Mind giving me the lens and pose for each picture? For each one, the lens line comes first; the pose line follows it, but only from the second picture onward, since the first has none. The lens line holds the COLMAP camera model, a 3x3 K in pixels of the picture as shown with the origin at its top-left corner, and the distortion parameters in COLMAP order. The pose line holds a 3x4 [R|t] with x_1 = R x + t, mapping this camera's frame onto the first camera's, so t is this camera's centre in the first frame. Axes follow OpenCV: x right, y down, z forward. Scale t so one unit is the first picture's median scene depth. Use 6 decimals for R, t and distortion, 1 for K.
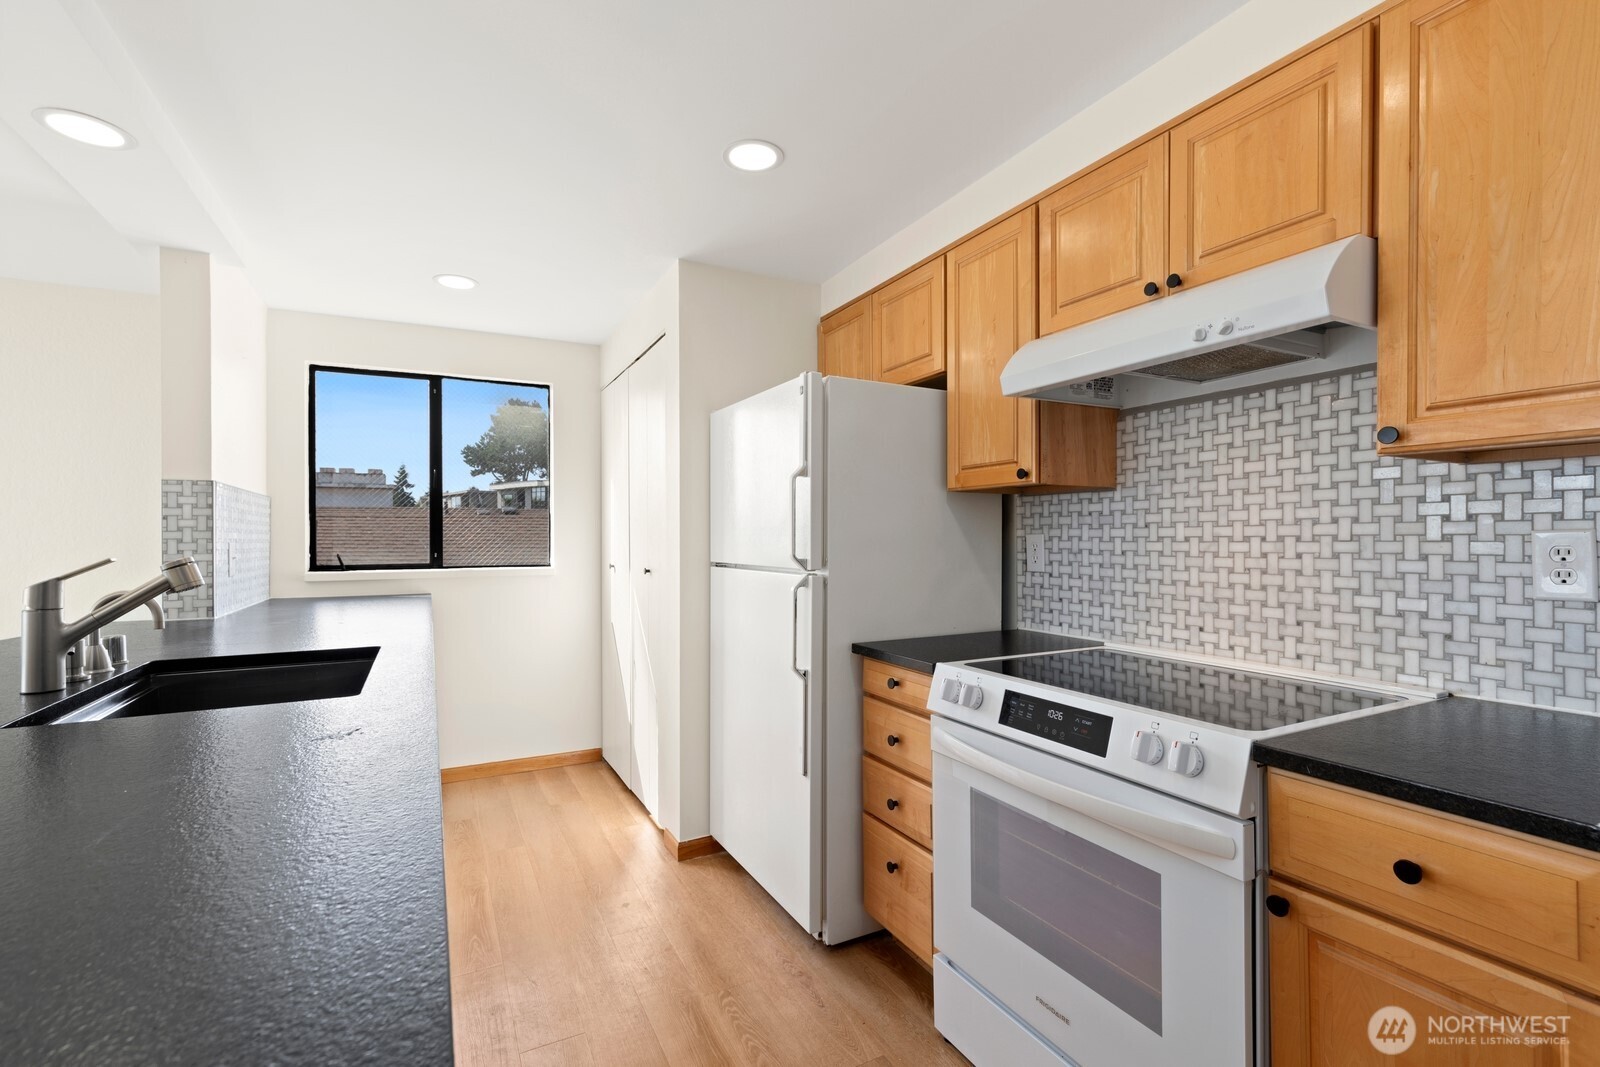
lens RADIAL K [[717.4, 0, 795.2], [0, 717.4, 537.9], [0, 0, 1]] dist [0.011329, -0.002016]
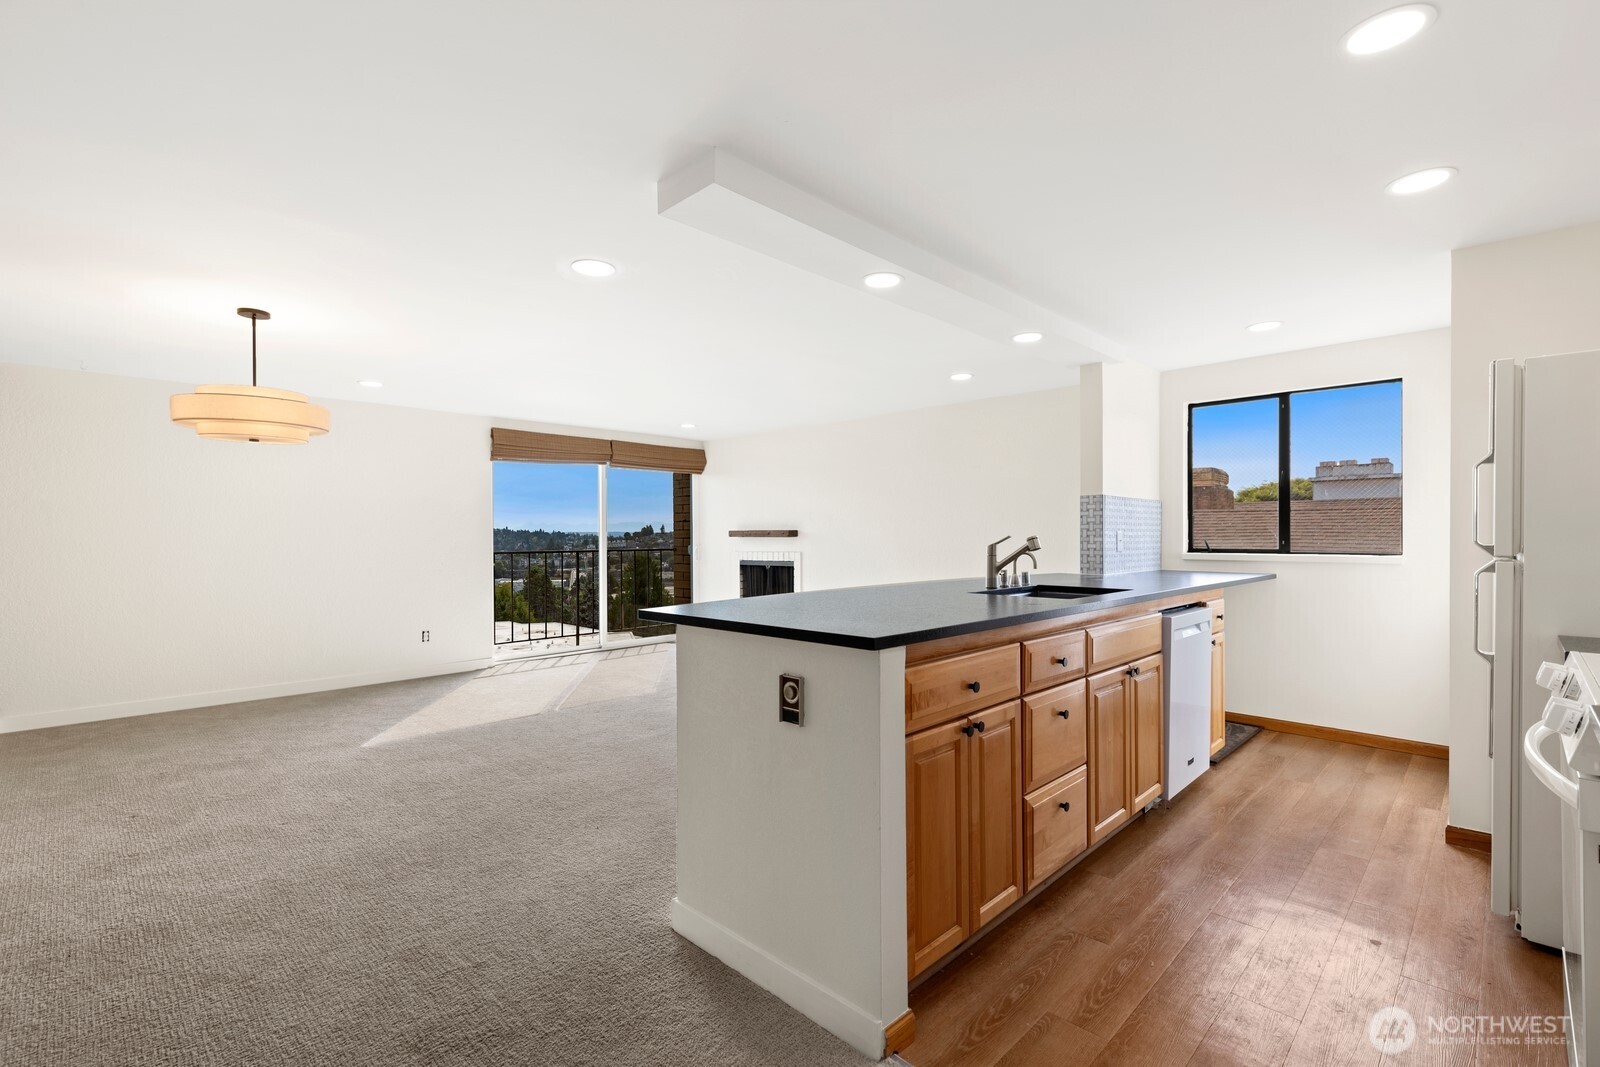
lens RADIAL K [[717.4, 0, 802.0], [0, 717.4, 536.0], [0, 0, 1]] dist [0.011329, -0.002016]
pose [[0.318347, 0.005625, -0.947958, 0.674991], [-0.000362, 0.999983, 0.005812, 0.010635], [0.947974, -0.001507, 0.318344, -0.256985]]
